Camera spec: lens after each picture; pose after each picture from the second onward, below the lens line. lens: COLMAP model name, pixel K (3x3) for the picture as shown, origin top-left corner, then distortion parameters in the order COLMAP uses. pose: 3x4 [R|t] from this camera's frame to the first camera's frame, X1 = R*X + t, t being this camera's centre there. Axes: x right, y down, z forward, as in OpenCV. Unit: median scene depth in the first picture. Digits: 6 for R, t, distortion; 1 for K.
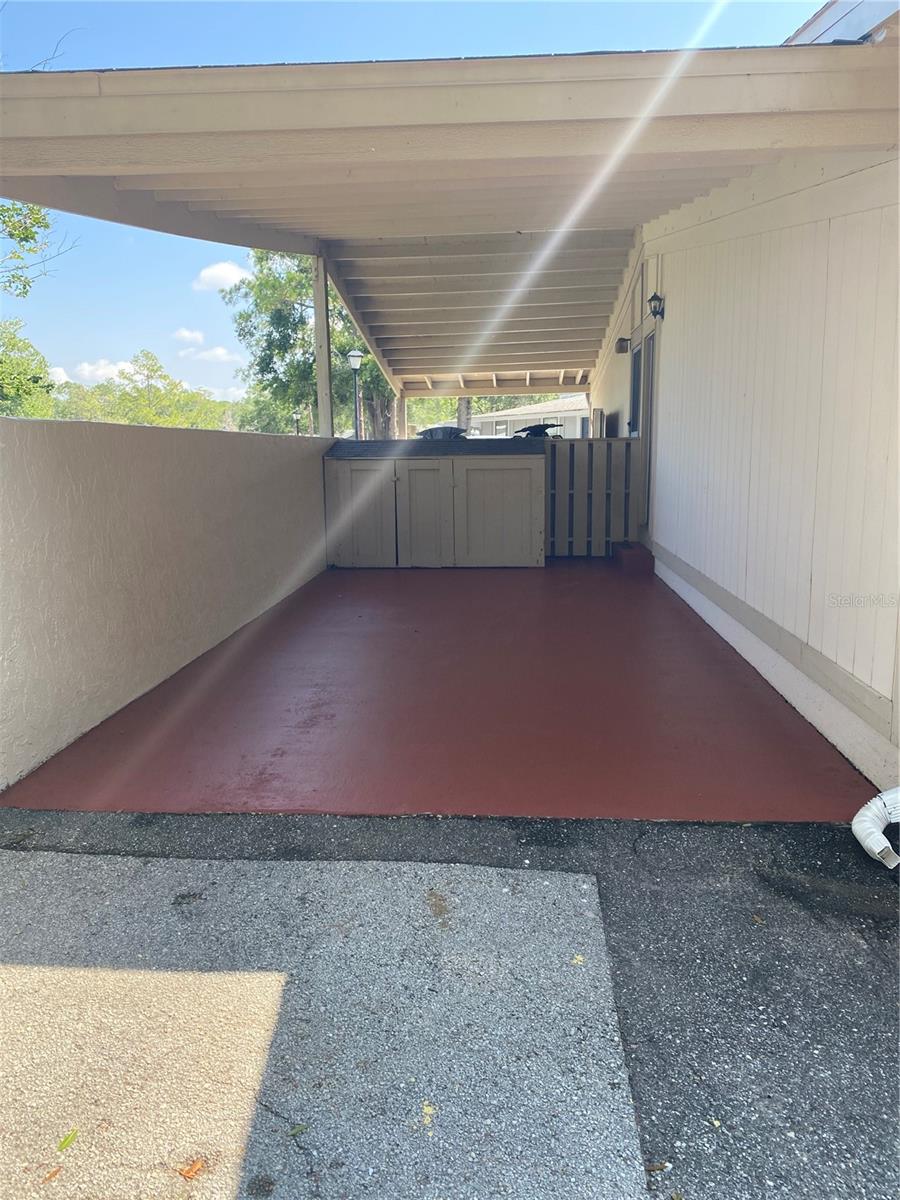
lens RADIAL K [[924.9, 0, 454.1], [0, 924.9, 582.2], [0, 0, 1]] dist [0.063237, -0.090721]
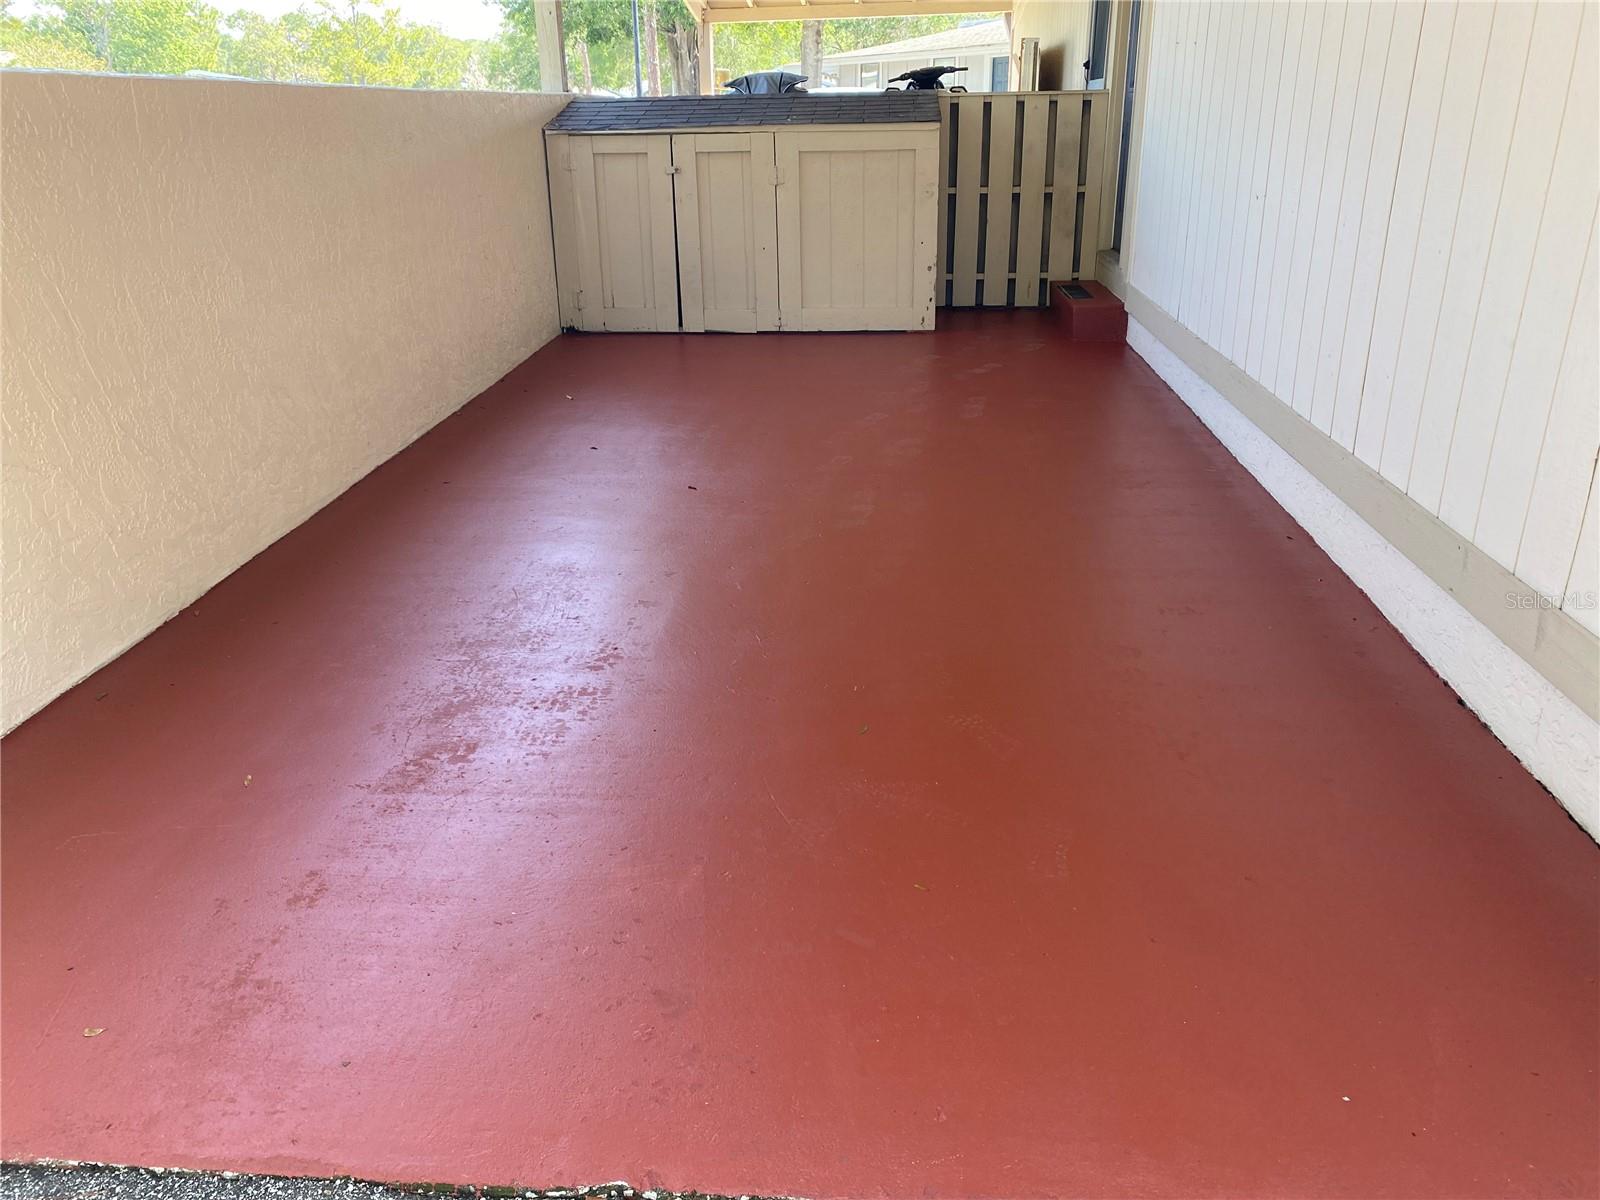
lens RADIAL K [[1212.3, 0, 800.0], [0, 1212.3, 600.0], [0, 0, 1]] dist [-0.002074, -0.002217]
pose [[0.999968, -0.003253, -0.007335, 0.016978], [0.004918, 0.970777, 0.239933, -0.032497], [0.006340, -0.239962, 0.970762, 0.208718]]
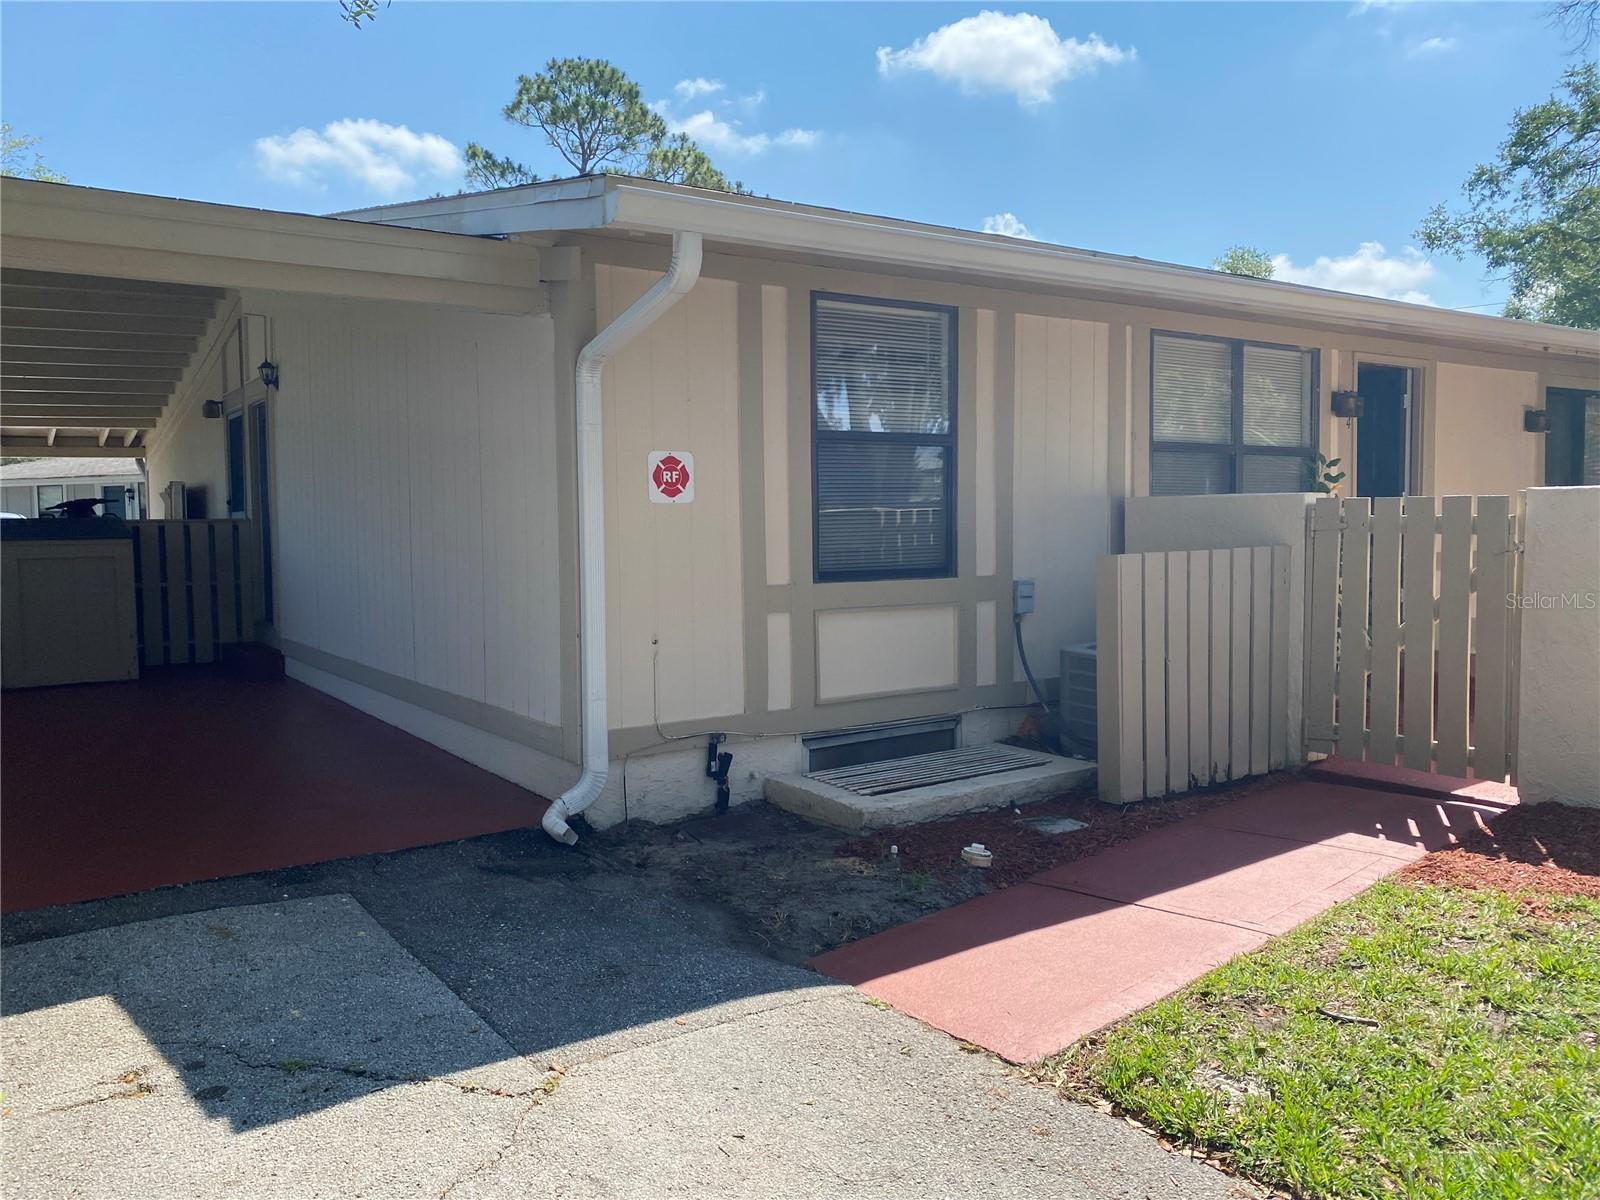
lens RADIAL K [[1233.2, 0, 799.7], [0, 1233.2, 582.4], [0, 0, 1]] dist [0.063237, -0.090721]
pose [[0.785109, -0.031949, 0.618533, -0.111142], [0.092808, 0.993462, -0.066487, 0.024072], [-0.612365, 0.109605, 0.782940, -0.193841]]
